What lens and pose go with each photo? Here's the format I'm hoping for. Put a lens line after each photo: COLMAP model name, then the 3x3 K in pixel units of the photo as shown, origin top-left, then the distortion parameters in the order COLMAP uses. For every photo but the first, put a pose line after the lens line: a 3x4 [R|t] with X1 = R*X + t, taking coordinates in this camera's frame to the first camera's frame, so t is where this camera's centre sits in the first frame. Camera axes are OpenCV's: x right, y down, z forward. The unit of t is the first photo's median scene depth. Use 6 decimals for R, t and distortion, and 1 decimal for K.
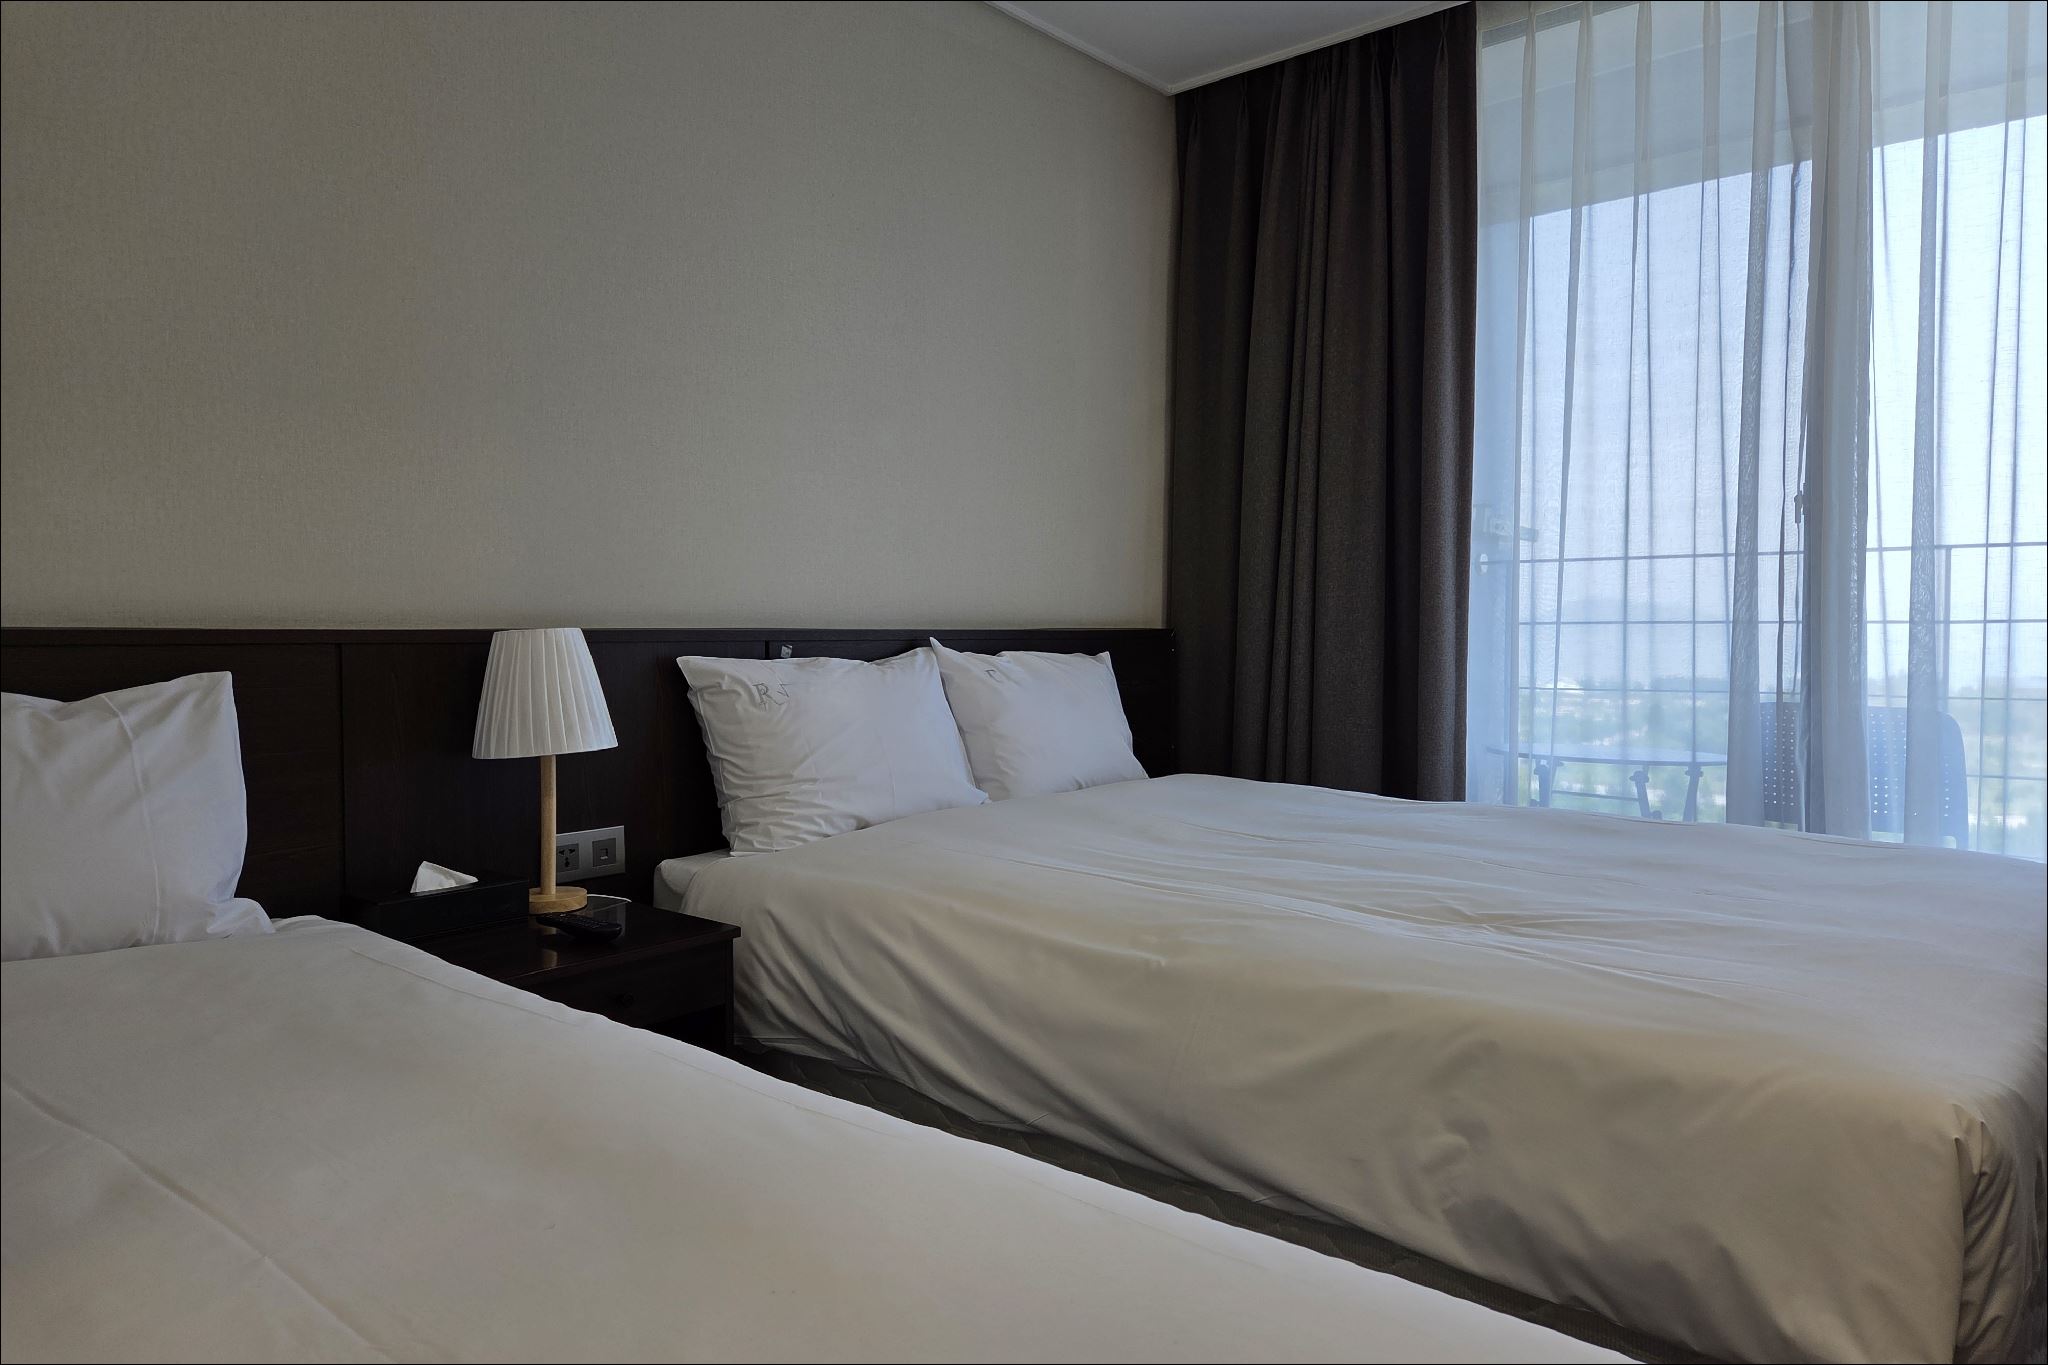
lens RADIAL K [[1362.6, 0, 1024.0], [0, 1362.6, 682.5], [0, 0, 1]] dist [0.089121, -0.082943]
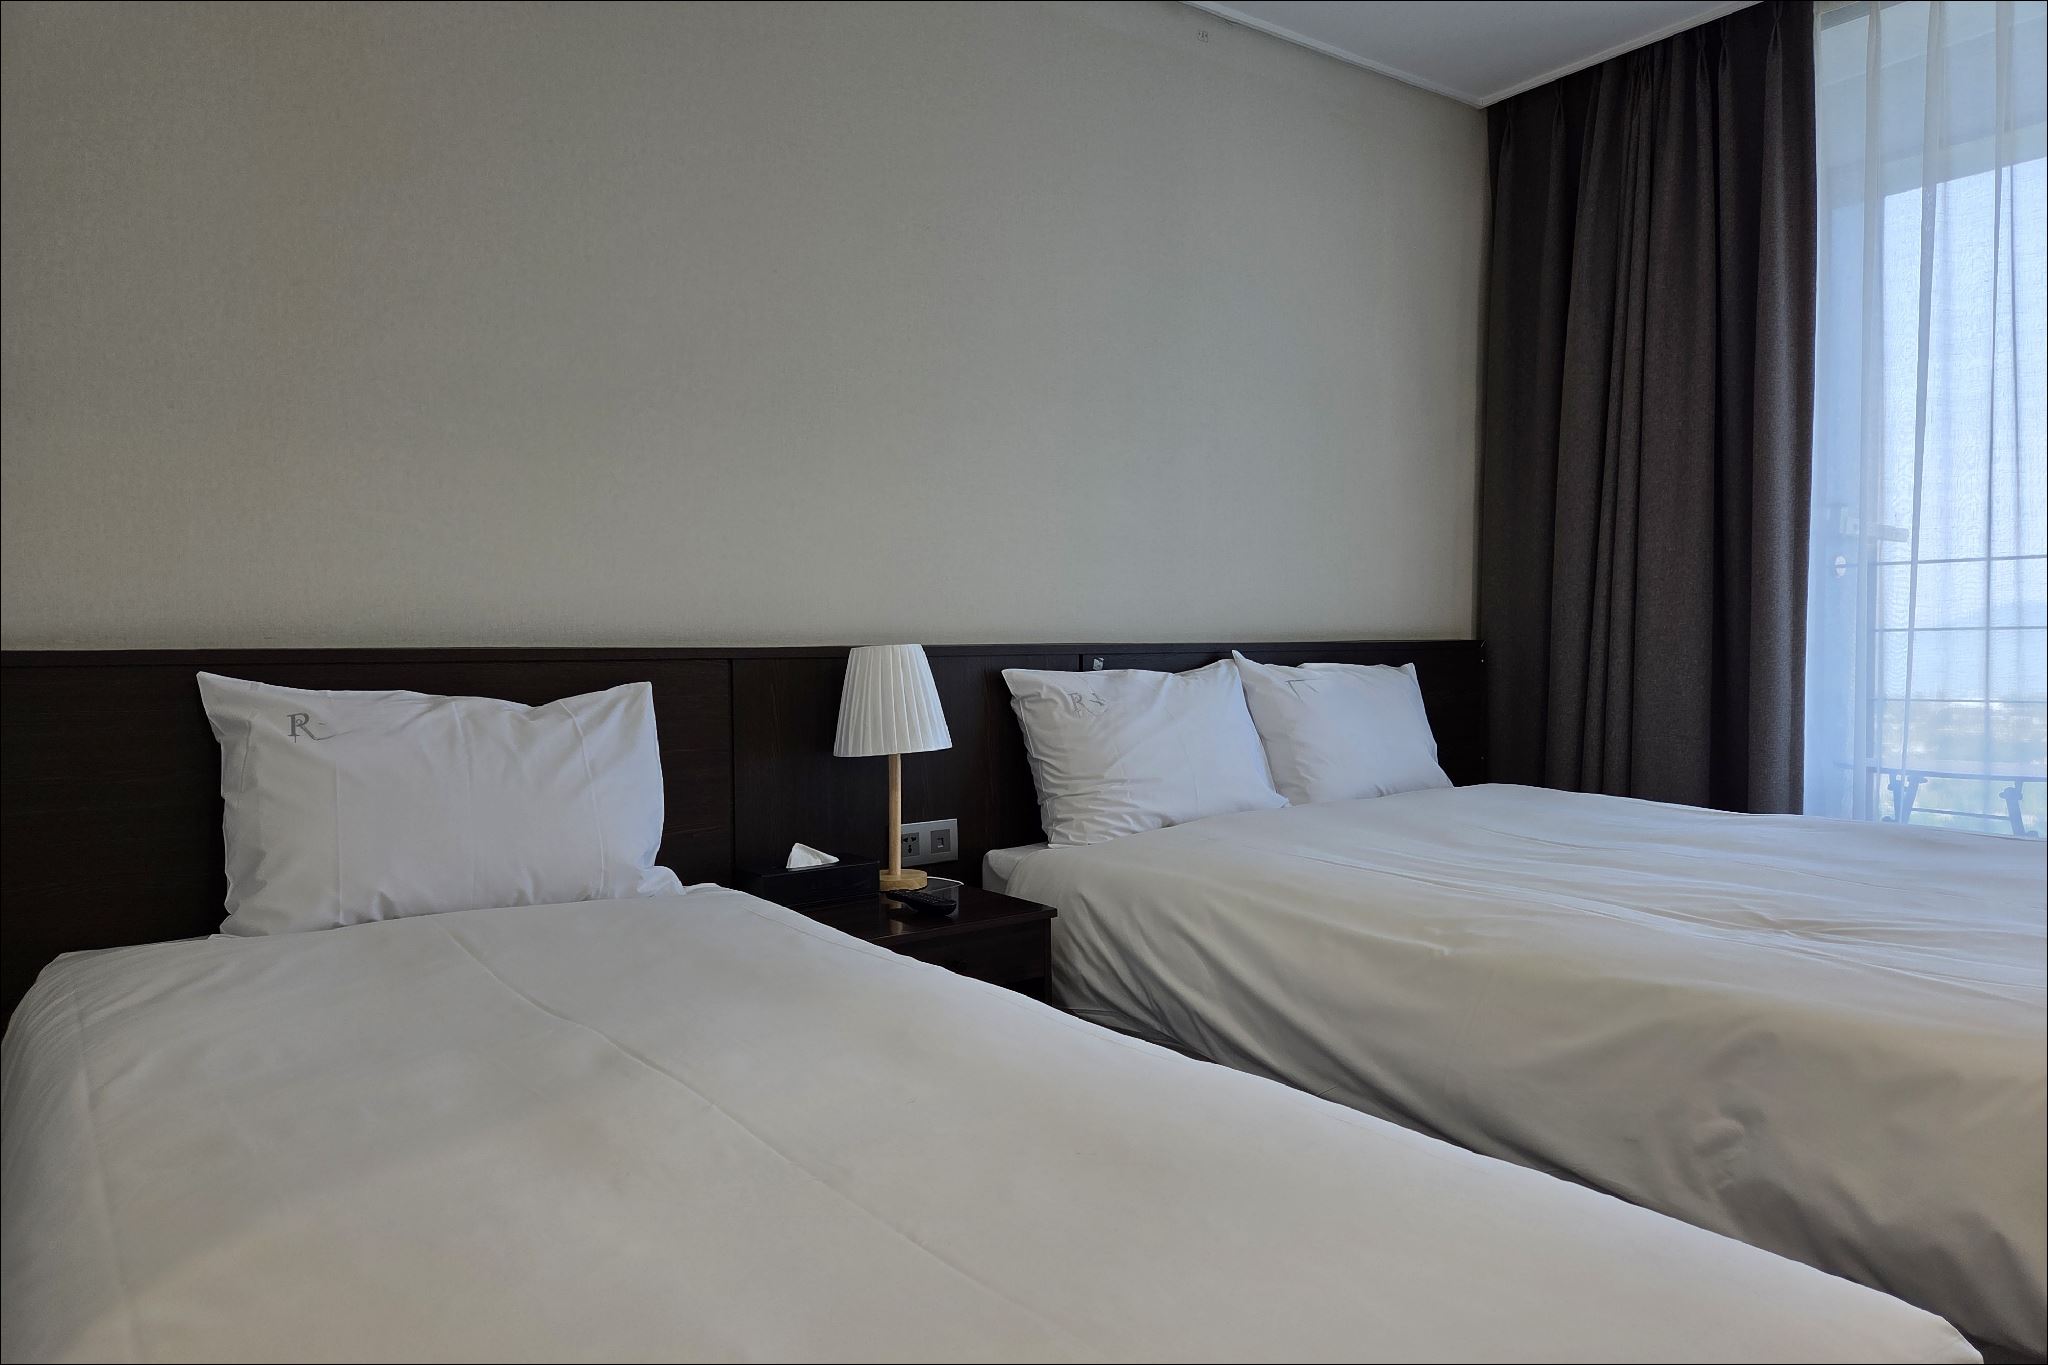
lens RADIAL K [[1362.6, 0, 1024.0], [0, 1362.6, 682.5], [0, 0, 1]] dist [0.089121, -0.082943]
pose [[0.973394, -0.002714, -0.229121, 0.019388], [-0.000094, 0.999925, -0.012248, 0.006125], [0.229137, 0.011944, 0.973321, -0.079591]]
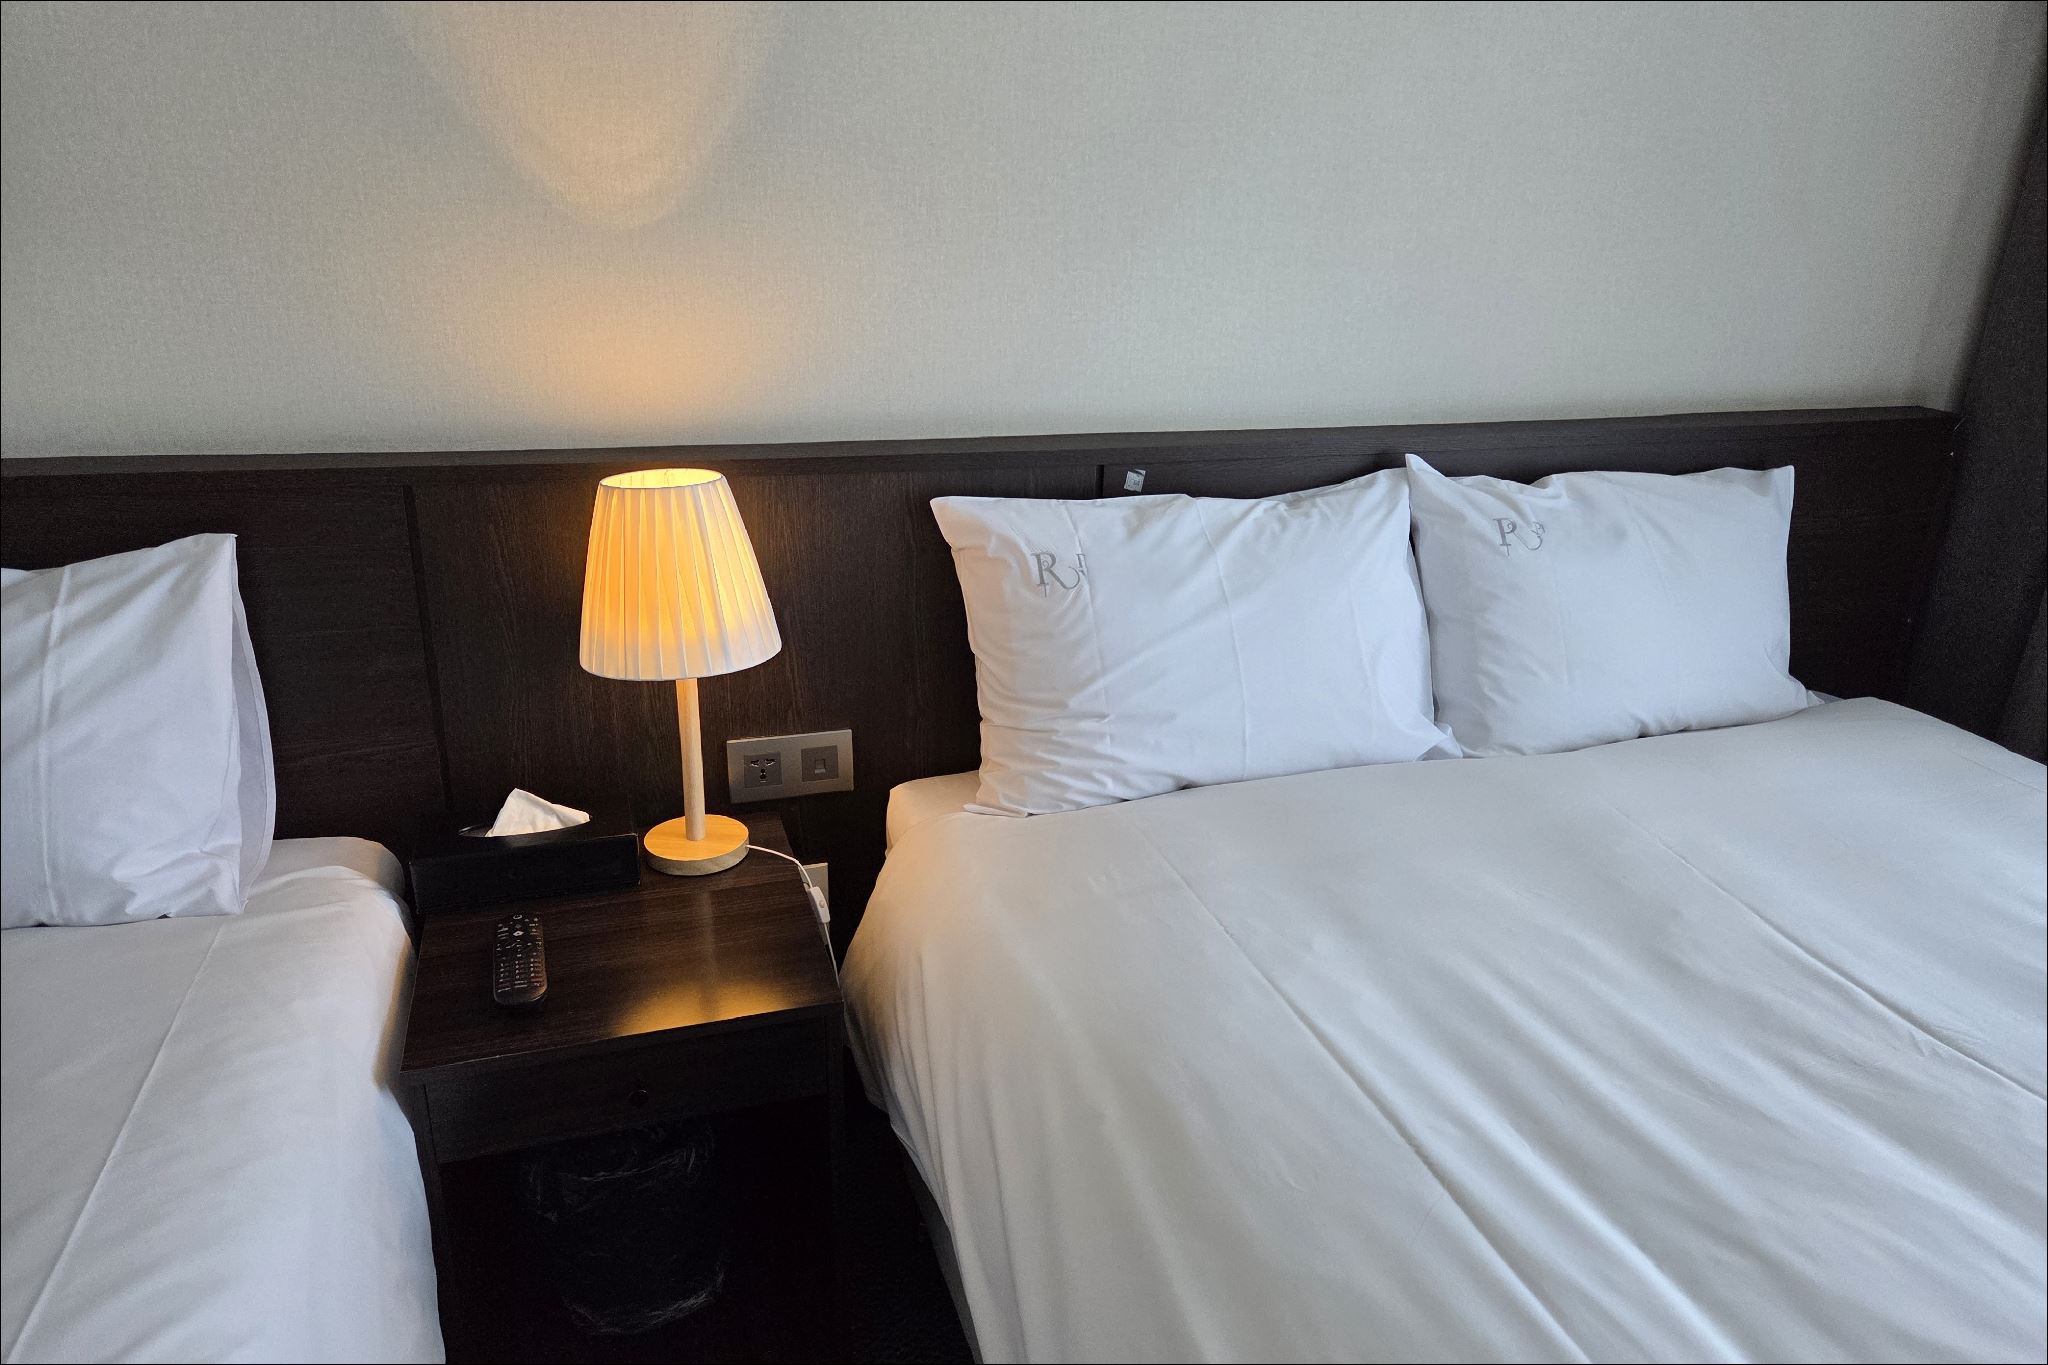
lens RADIAL K [[1362.6, 0, 1024.0], [0, 1362.6, 682.5], [0, 0, 1]] dist [0.089121, -0.082943]
pose [[0.848174, 0.196686, -0.491849, 0.126629], [-0.043836, 0.951388, 0.304859, -0.136254], [0.527901, -0.237013, 0.815565, 0.461955]]
